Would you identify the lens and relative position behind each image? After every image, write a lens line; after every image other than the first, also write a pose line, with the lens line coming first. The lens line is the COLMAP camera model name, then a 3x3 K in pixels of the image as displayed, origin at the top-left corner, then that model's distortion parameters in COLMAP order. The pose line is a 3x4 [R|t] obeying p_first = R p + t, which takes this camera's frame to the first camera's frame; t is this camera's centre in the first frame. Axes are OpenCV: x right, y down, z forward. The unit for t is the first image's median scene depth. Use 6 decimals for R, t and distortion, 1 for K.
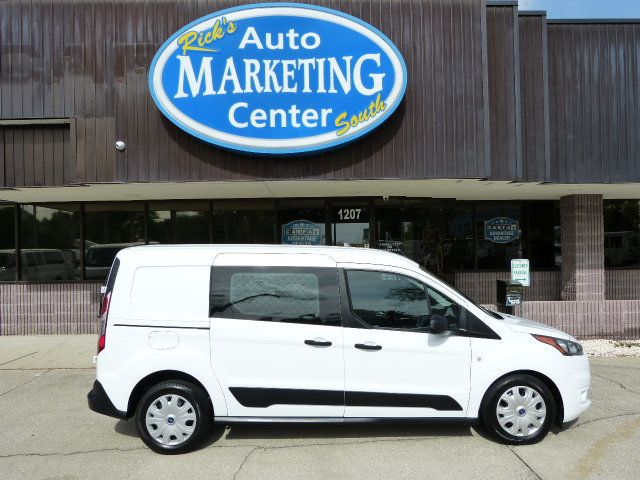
lens RADIAL K [[477.9, 0, 322.0], [0, 477.9, 242.5], [0, 0, 1]] dist [-0.036206, 0.024825]
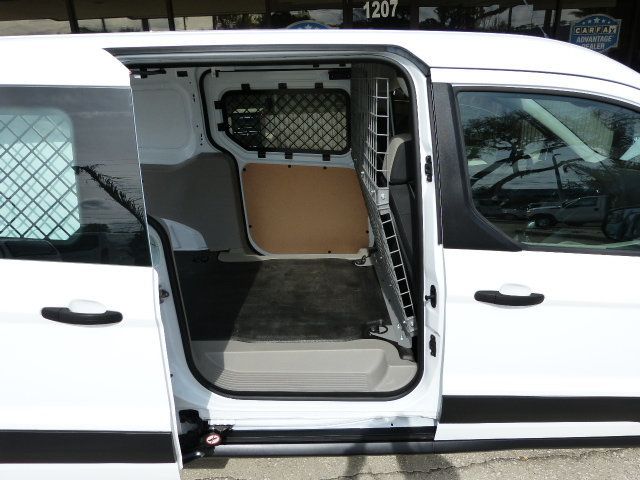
lens RADIAL K [[477.9, 0, 321.5], [0, 477.9, 243.1], [0, 0, 1]] dist [-0.036206, 0.024825]
pose [[0.999708, -0.019962, -0.013652, -0.030041], [0.023421, 0.939834, 0.340827, 0.027135], [0.006027, -0.341047, 0.940027, 0.404654]]
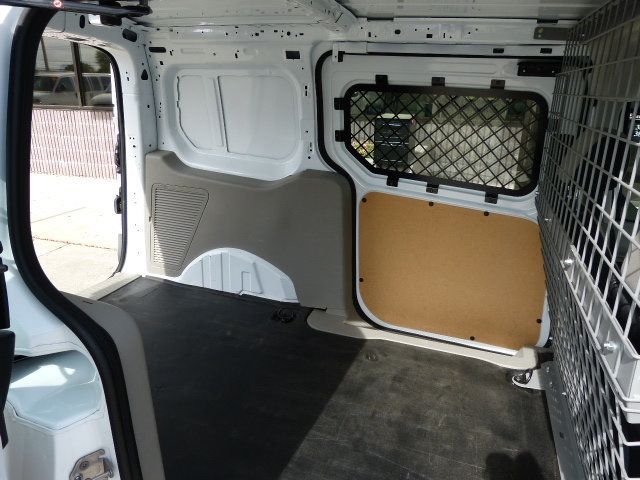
lens RADIAL K [[477.9, 0, 319.6], [0, 477.9, 241.9], [0, 0, 1]] dist [-0.036206, 0.024825]
pose [[0.940640, 0.135766, -0.311069, -0.034721], [-0.027373, 0.943870, 0.329182, 0.038426], [0.338300, -0.301127, 0.891558, 0.560801]]
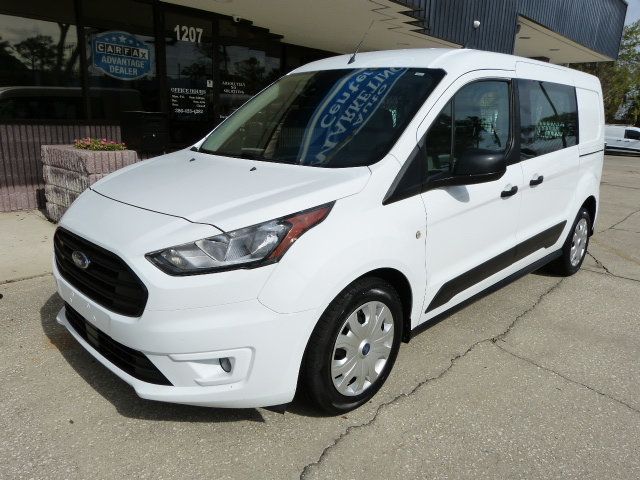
lens RADIAL K [[477.9, 0, 318.3], [0, 477.9, 243.6], [0, 0, 1]] dist [-0.036206, 0.024825]
pose [[0.706308, -0.133936, 0.695119, -0.490771], [-0.054908, 0.968615, 0.242426, 0.088692], [-0.705772, -0.209395, 0.676786, 0.469009]]
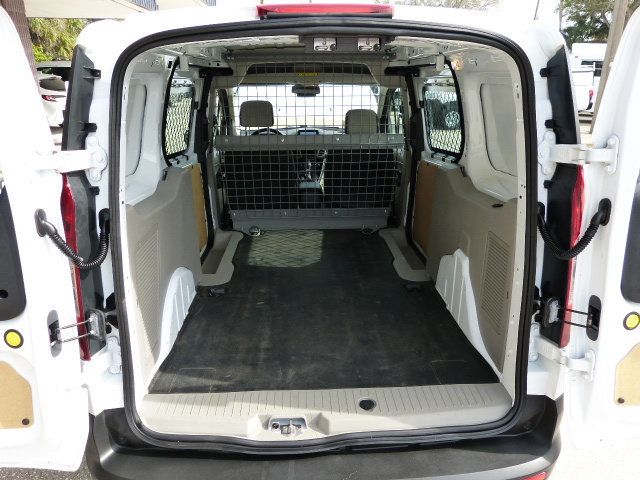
lens RADIAL K [[477.9, 0, 322.9], [0, 477.9, 243.1], [0, 0, 1]] dist [-0.036206, 0.024825]
pose [[-0.040692, -0.326019, 0.944487, -0.493046], [-0.011883, 0.945361, 0.325809, 0.034962], [-0.999101, 0.002035, -0.042343, 0.758869]]
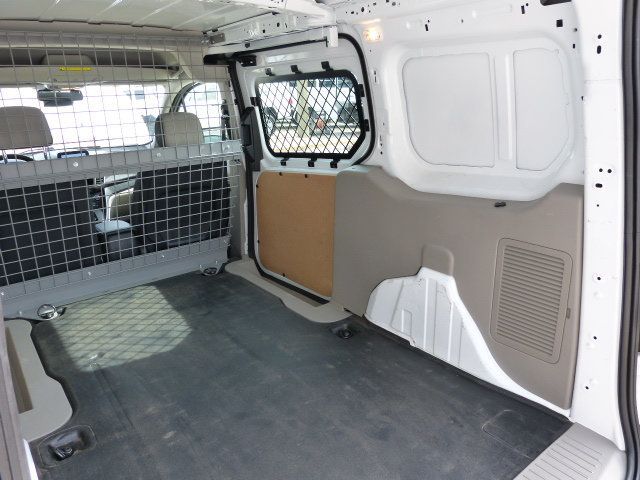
lens RADIAL K [[477.9, 0, 318.0], [0, 477.9, 241.8], [0, 0, 1]] dist [-0.036206, 0.024825]
pose [[-0.604628, -0.222324, 0.764851, -0.349638], [0.020717, 0.955541, 0.294130, 0.053969], [-0.796239, 0.193685, -0.573141, 0.839372]]
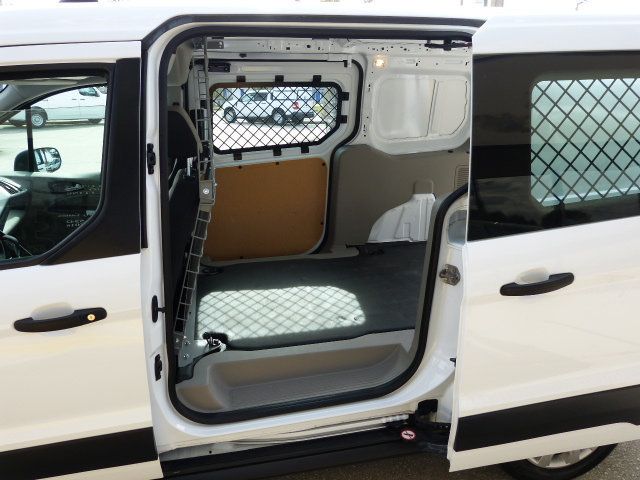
lens RADIAL K [[477.9, 0, 317.8], [0, 477.9, 239.1], [0, 0, 1]] dist [-0.036206, 0.024825]
pose [[-0.976245, 0.066131, -0.206329, -0.006055], [0.000885, 0.953491, 0.301419, 0.045053], [0.216666, 0.294077, -0.930900, 1.071421]]
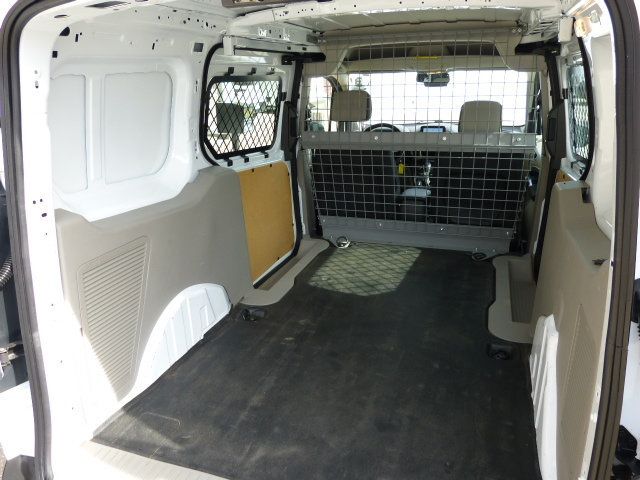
lens RADIAL K [[477.9, 0, 321.1], [0, 477.9, 244.1], [0, 0, 1]] dist [-0.036206, 0.024825]
pose [[0.336259, -0.323746, 0.884375, -0.402418], [0.014747, 0.940751, 0.338777, 0.041443], [-0.941654, -0.100875, 0.321110, 0.685749]]
